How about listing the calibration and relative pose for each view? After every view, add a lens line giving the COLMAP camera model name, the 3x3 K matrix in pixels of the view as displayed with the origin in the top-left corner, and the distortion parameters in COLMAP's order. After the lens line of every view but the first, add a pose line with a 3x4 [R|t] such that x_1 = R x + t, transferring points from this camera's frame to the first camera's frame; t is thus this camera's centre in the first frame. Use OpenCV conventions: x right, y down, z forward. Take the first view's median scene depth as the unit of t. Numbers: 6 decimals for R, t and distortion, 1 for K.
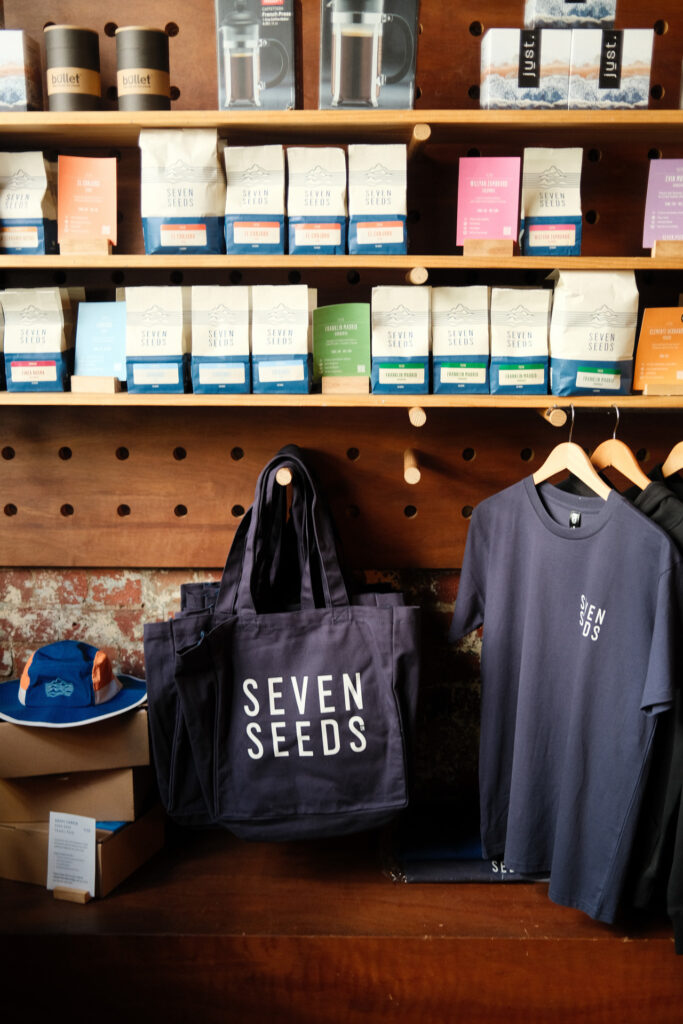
lens RADIAL K [[1046.9, 0, 341.5], [0, 1046.9, 512.0], [0, 0, 1]] dist [-0.049737, 0.174241]
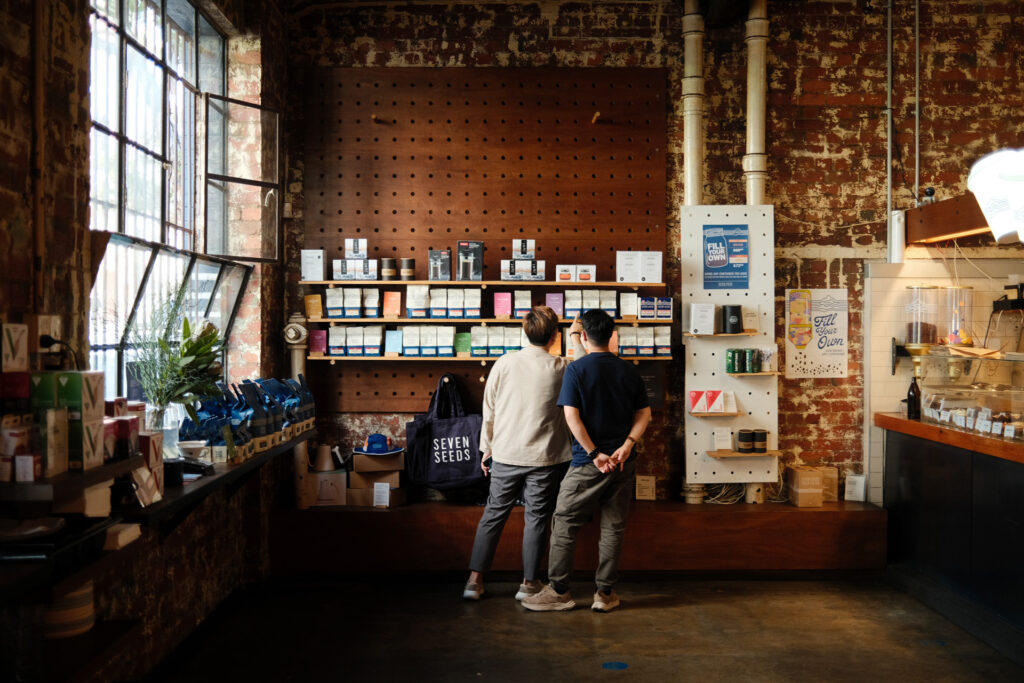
lens RADIAL K [[1046.9, 0, 512.0], [0, 1046.9, 341.5], [0, 0, 1]] dist [-0.049737, 0.174241]
pose [[0.999658, -0.001143, 0.026145, 0.075198], [0.004507, 0.991639, -0.128961, 0.295200], [-0.025779, 0.129035, 0.991305, -2.539975]]
